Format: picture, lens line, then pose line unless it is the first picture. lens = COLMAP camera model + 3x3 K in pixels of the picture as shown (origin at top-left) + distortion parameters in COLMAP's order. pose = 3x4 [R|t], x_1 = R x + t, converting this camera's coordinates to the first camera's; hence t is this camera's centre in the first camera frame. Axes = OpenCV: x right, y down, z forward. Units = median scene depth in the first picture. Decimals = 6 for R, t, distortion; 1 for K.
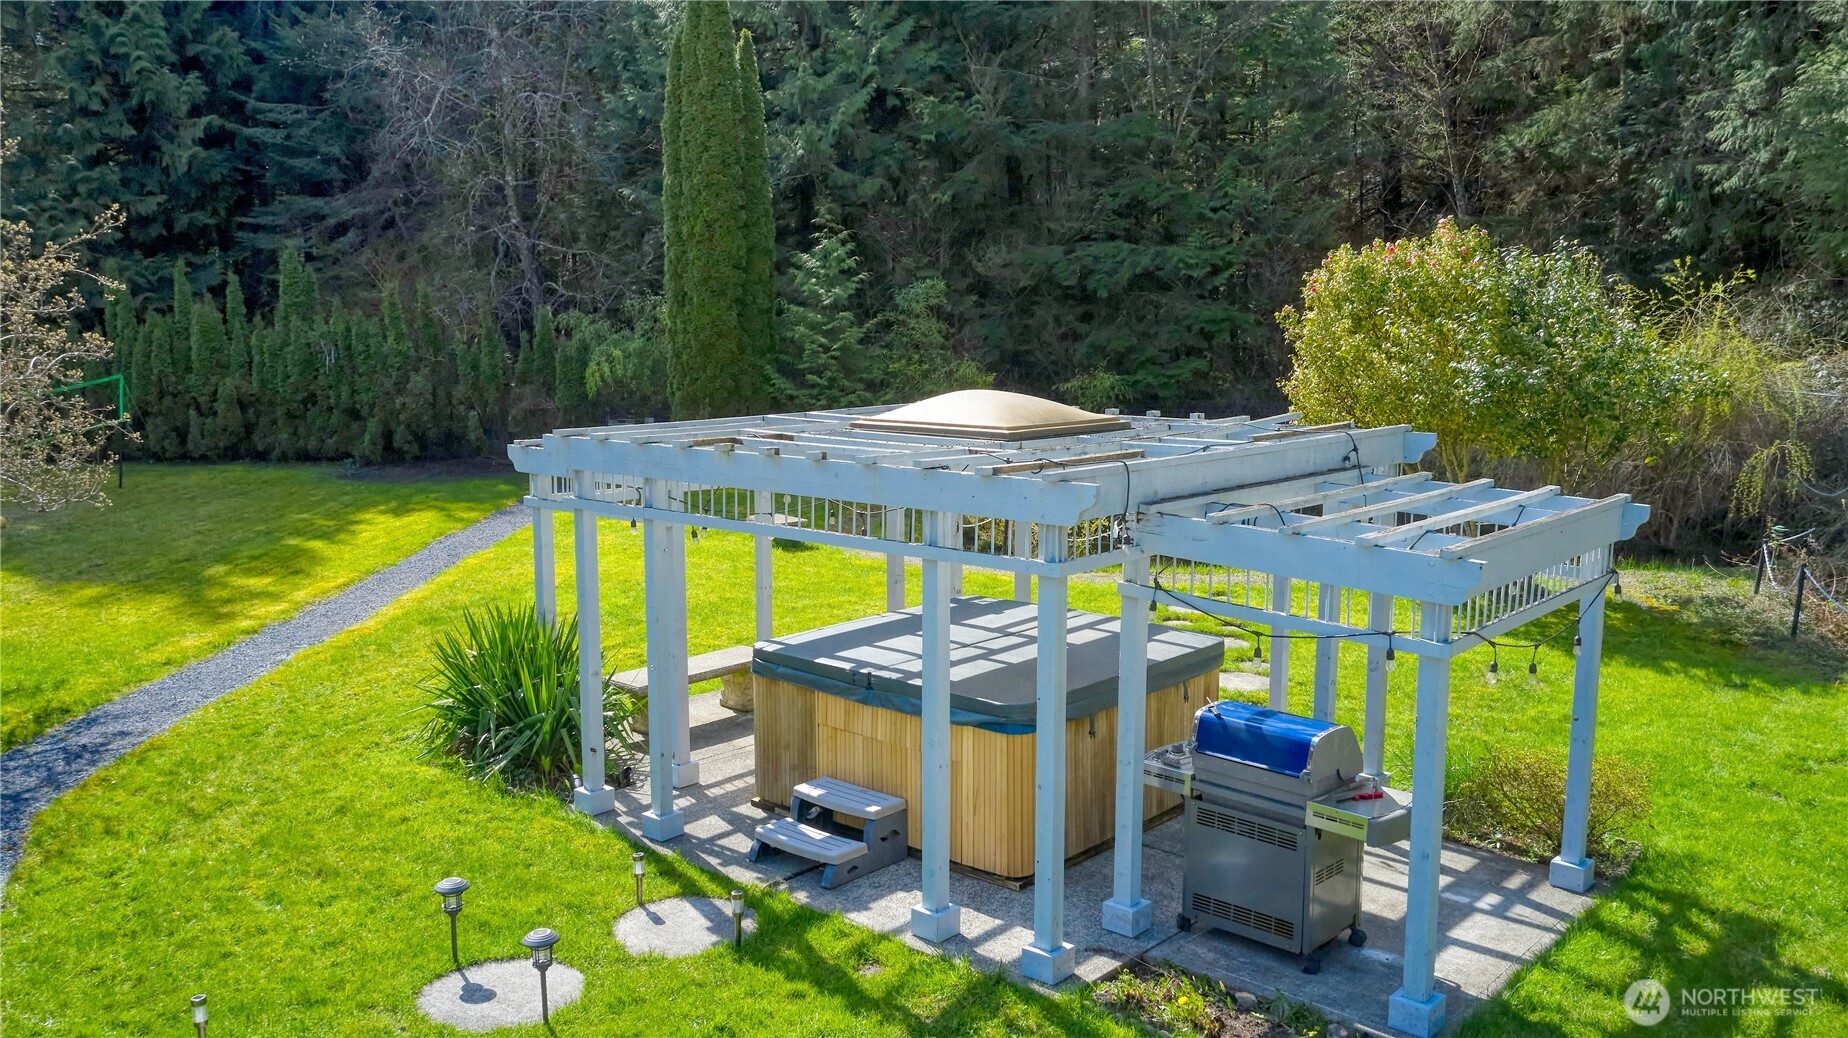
lens RADIAL K [[1458.4, 0, 924.0], [0, 1458.4, 519.0], [0, 0, 1]] dist [-0.010107, -0.005587]
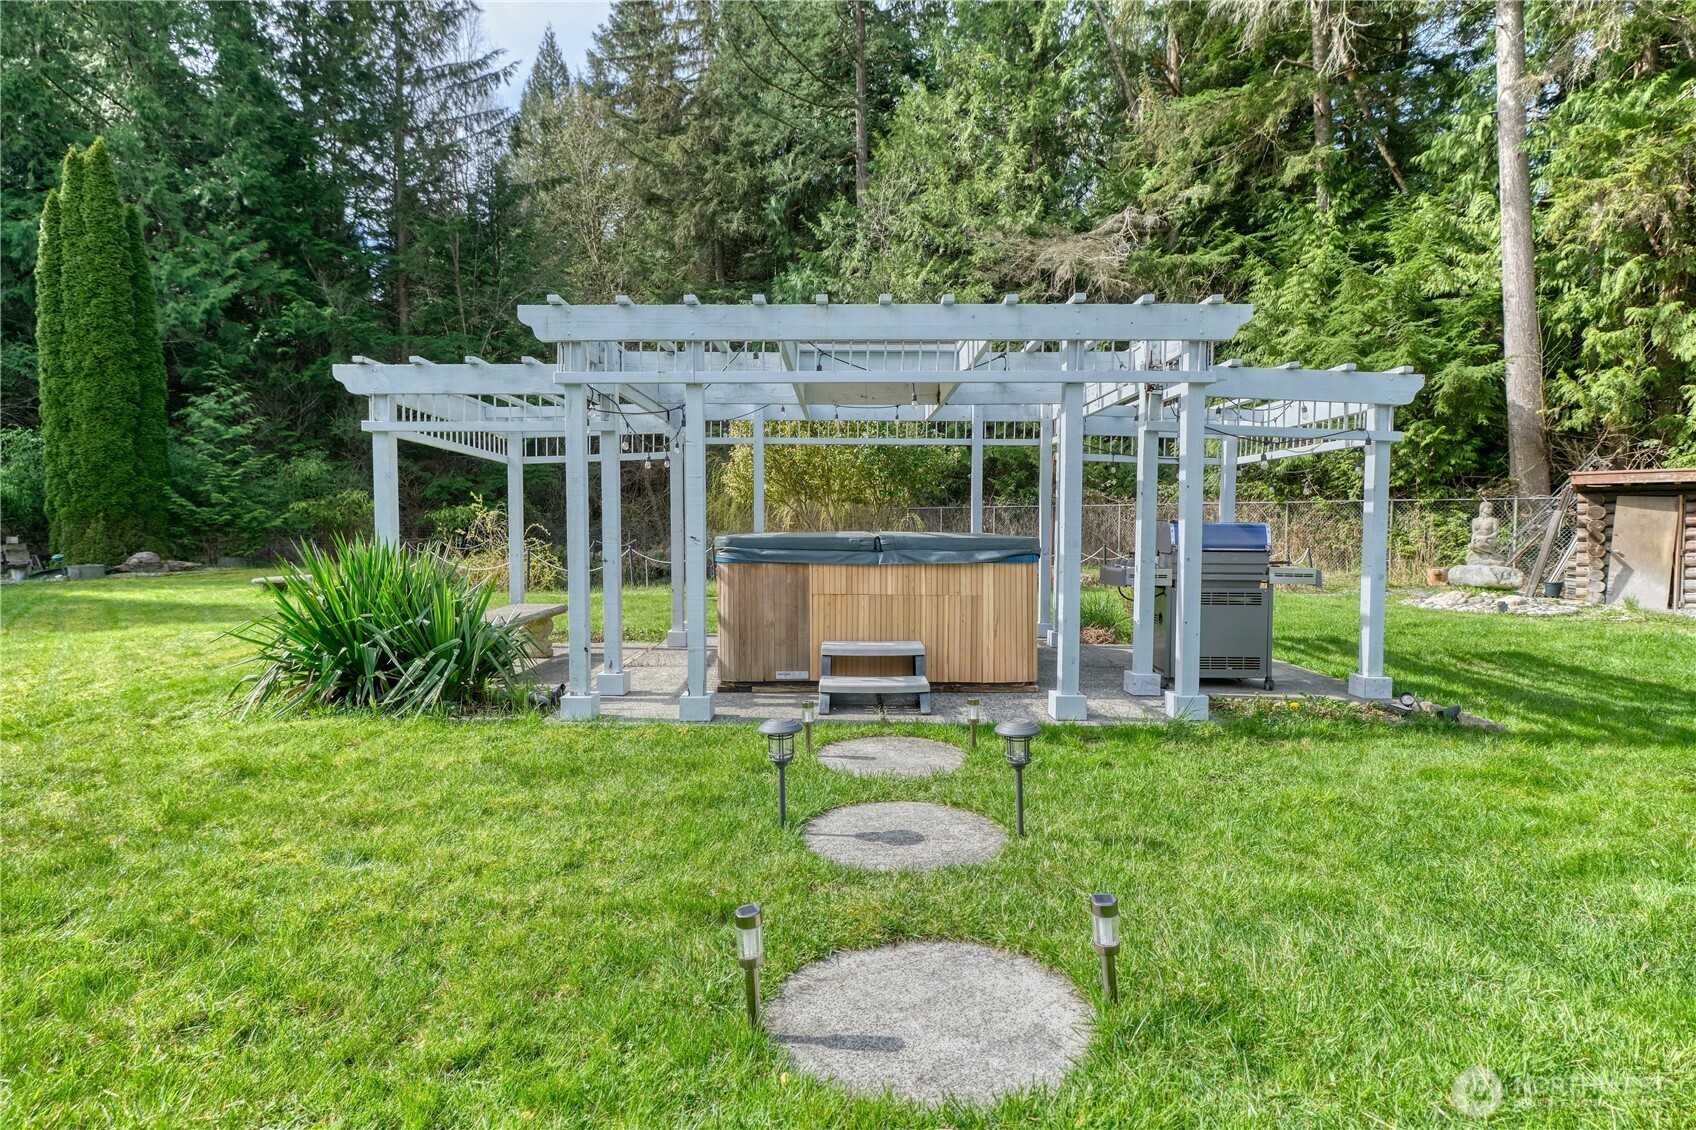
lens RADIAL K [[826.5, 0, 848.0], [0, 826.5, 565.0], [0, 0, 1]] dist [-0.002829, -0.000710]
pose [[0.752593, -0.032492, 0.657684, -0.149441], [0.090816, 0.994359, -0.054796, 0.049844], [-0.652193, 0.100967, 0.751298, 0.164030]]
